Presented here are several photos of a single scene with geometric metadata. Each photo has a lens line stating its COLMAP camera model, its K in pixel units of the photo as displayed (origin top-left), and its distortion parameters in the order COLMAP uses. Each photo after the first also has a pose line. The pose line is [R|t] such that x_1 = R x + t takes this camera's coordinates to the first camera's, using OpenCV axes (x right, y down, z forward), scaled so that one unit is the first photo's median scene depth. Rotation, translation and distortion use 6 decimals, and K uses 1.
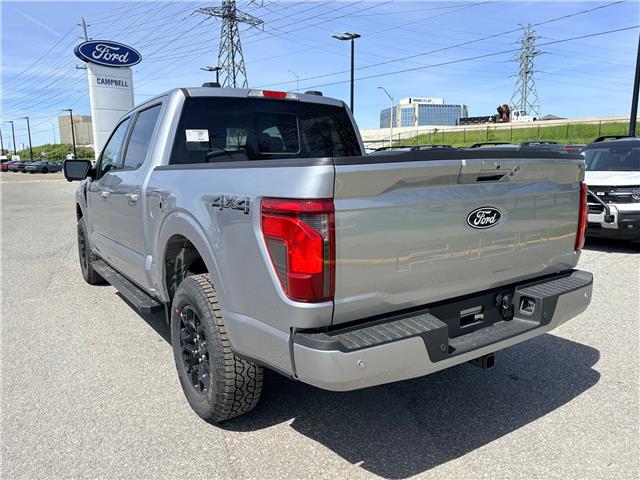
lens RADIAL K [[486.4, 0, 320.9], [0, 486.4, 240.2], [0, 0, 1]] dist [0.057431, -0.058796]
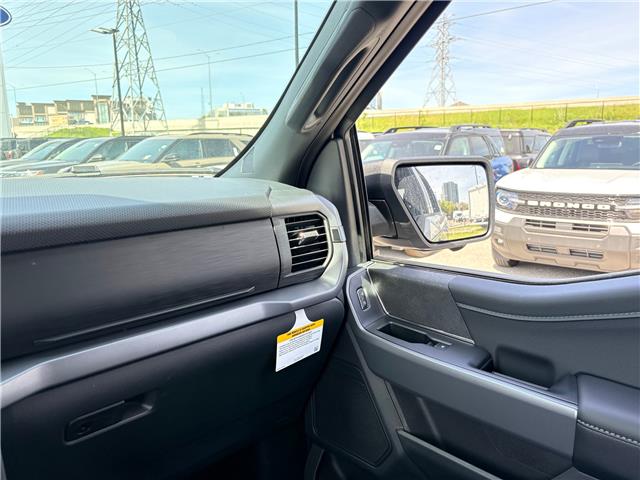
lens RADIAL K [[486.4, 0, 324.8], [0, 486.4, 241.1], [0, 0, 1]] dist [0.057431, -0.058796]
pose [[0.983654, -0.040064, 0.175556, -0.048862], [0.034863, 0.998860, 0.032609, -0.046070], [-0.176662, -0.025956, 0.983929, 0.241908]]
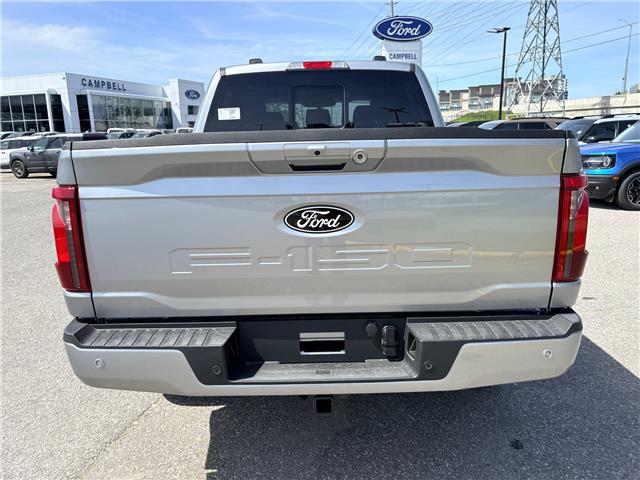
lens RADIAL K [[486.4, 0, 318.0], [0, 486.4, 239.4], [0, 0, 1]] dist [0.057431, -0.058796]
pose [[0.828003, 0.109747, -0.549879, 0.072327], [-0.077763, 0.993658, 0.081222, -0.007313], [0.555306, -0.024492, 0.831286, 0.035661]]
